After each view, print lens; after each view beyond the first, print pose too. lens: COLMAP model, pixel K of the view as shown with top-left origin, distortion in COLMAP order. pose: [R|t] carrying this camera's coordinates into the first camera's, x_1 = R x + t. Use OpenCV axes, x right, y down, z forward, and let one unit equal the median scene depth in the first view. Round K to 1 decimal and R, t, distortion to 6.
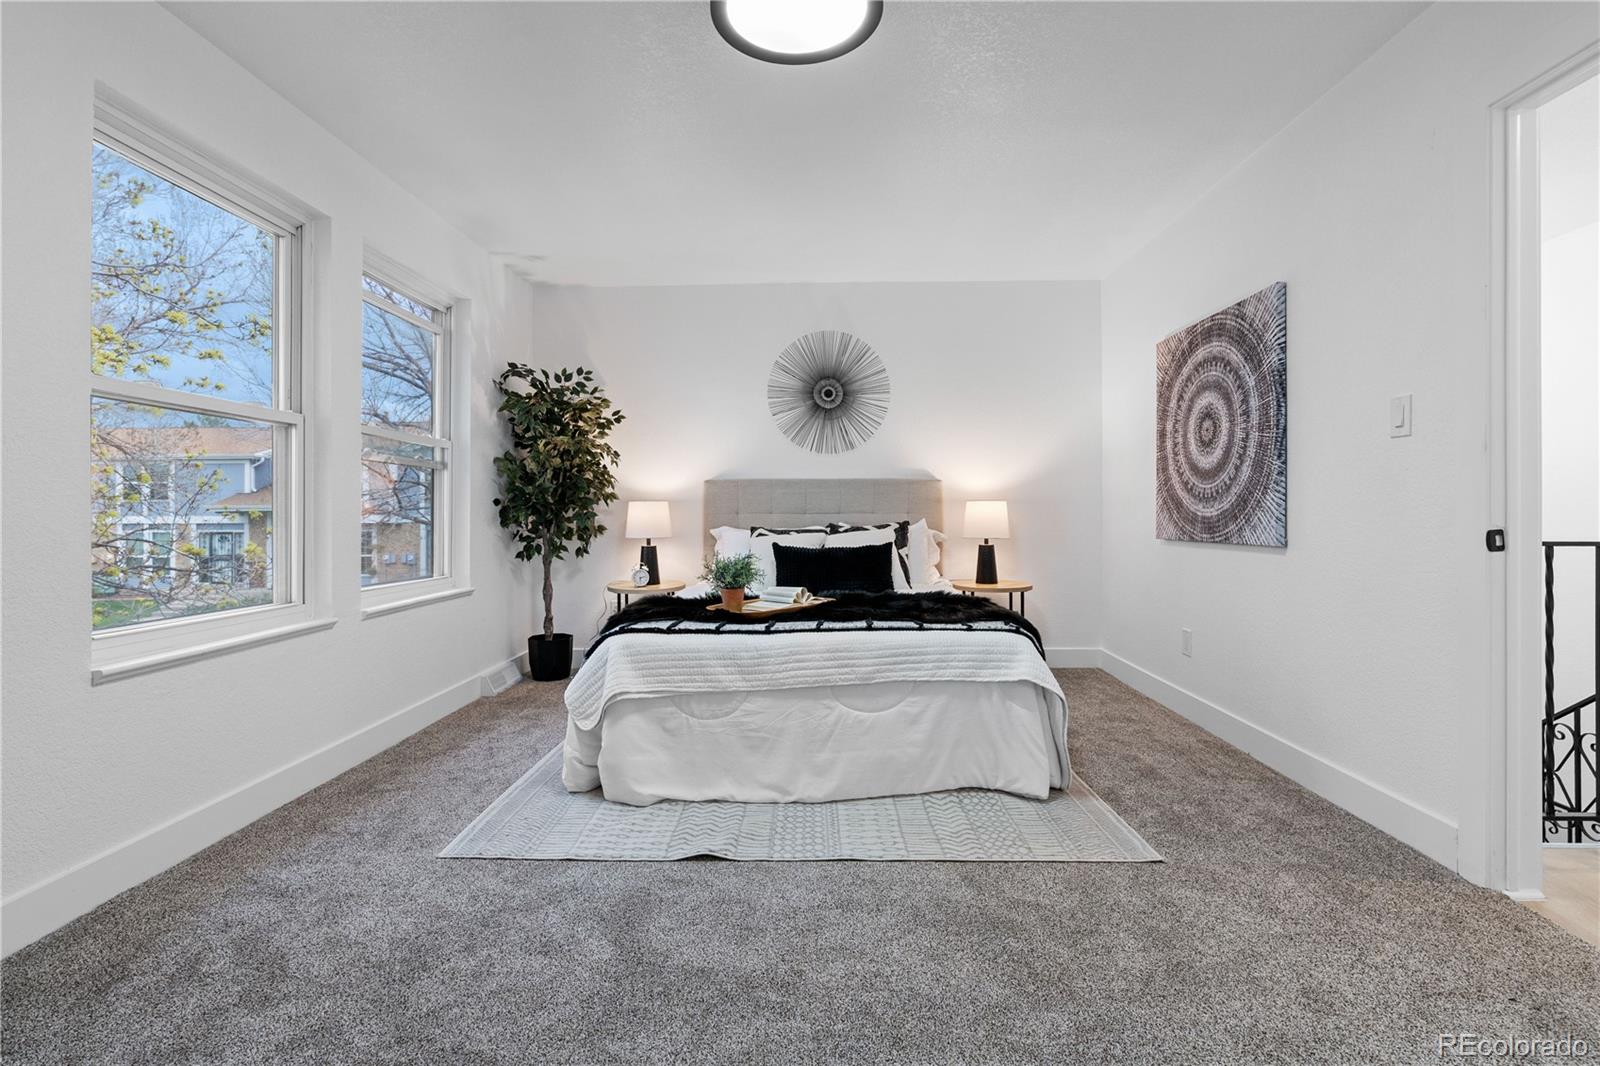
lens RADIAL K [[730.4, 0, 804.4], [0, 730.4, 525.5], [0, 0, 1]] dist [-0.012164, 0.006124]
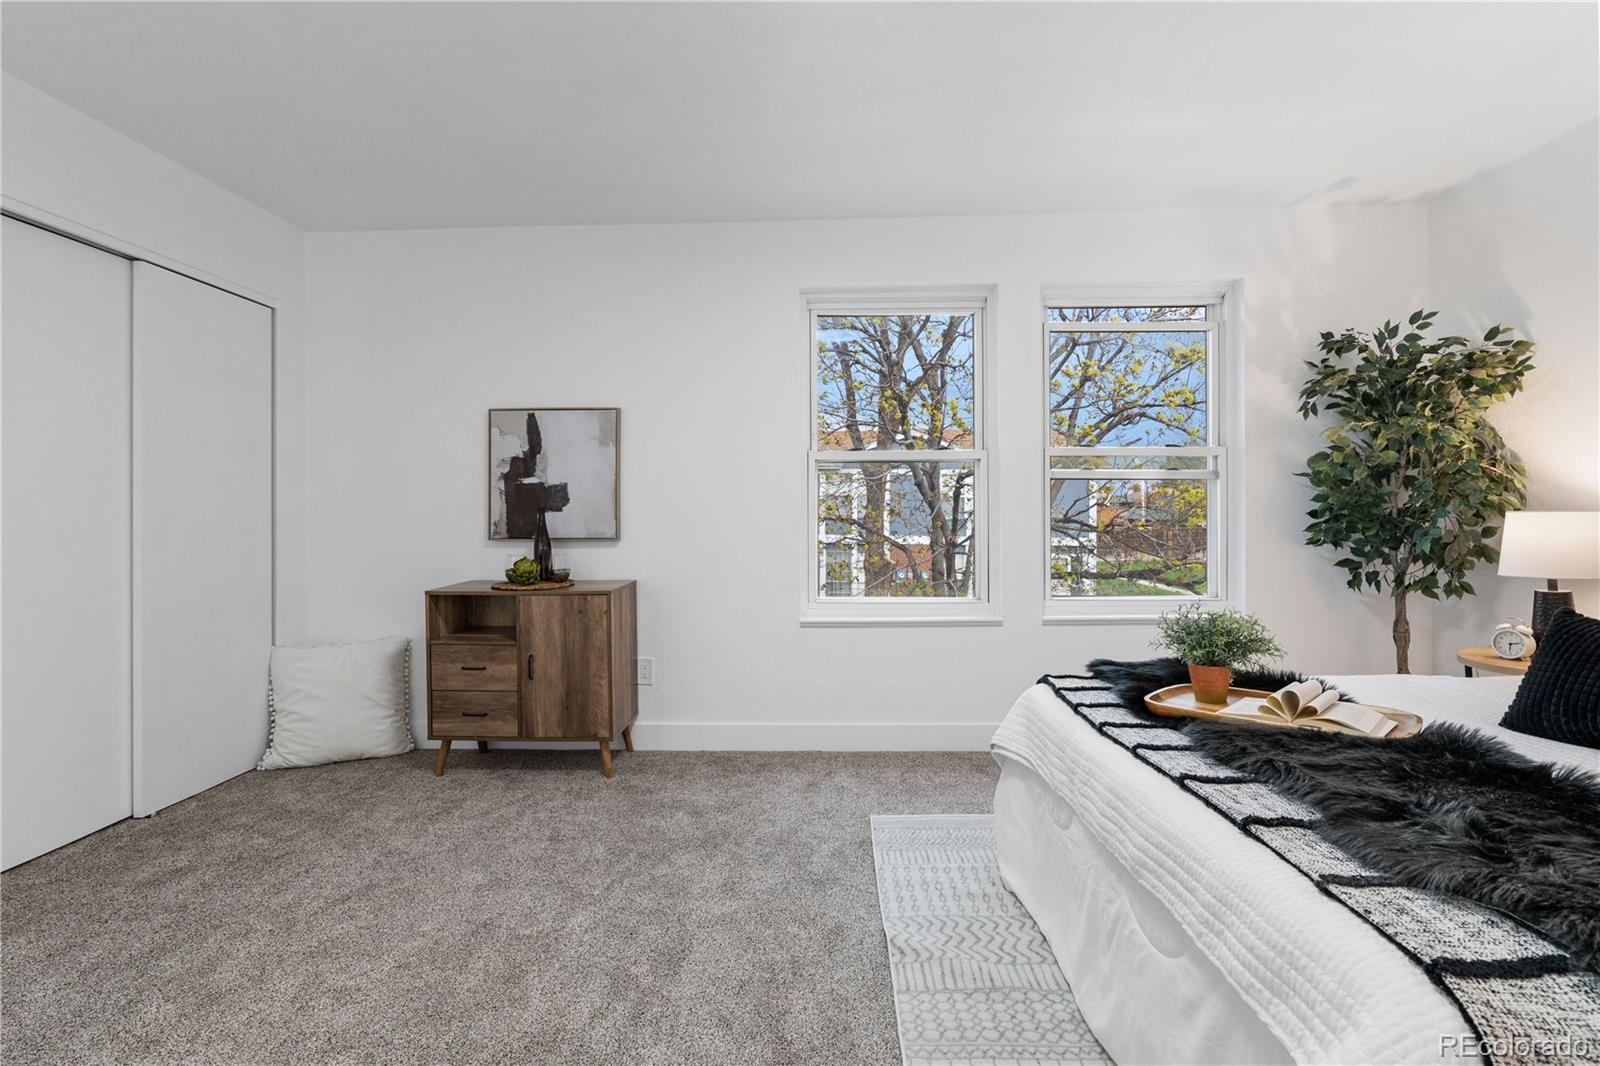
lens RADIAL K [[730.4, 0, 801.7], [0, 730.4, 519.6], [0, 0, 1]] dist [-0.012164, 0.006124]
pose [[-0.007409, 0.010589, -0.999916, 0.362423], [-0.009031, 0.999902, 0.010656, -0.029216], [0.999932, 0.009109, -0.007312, 0.447949]]
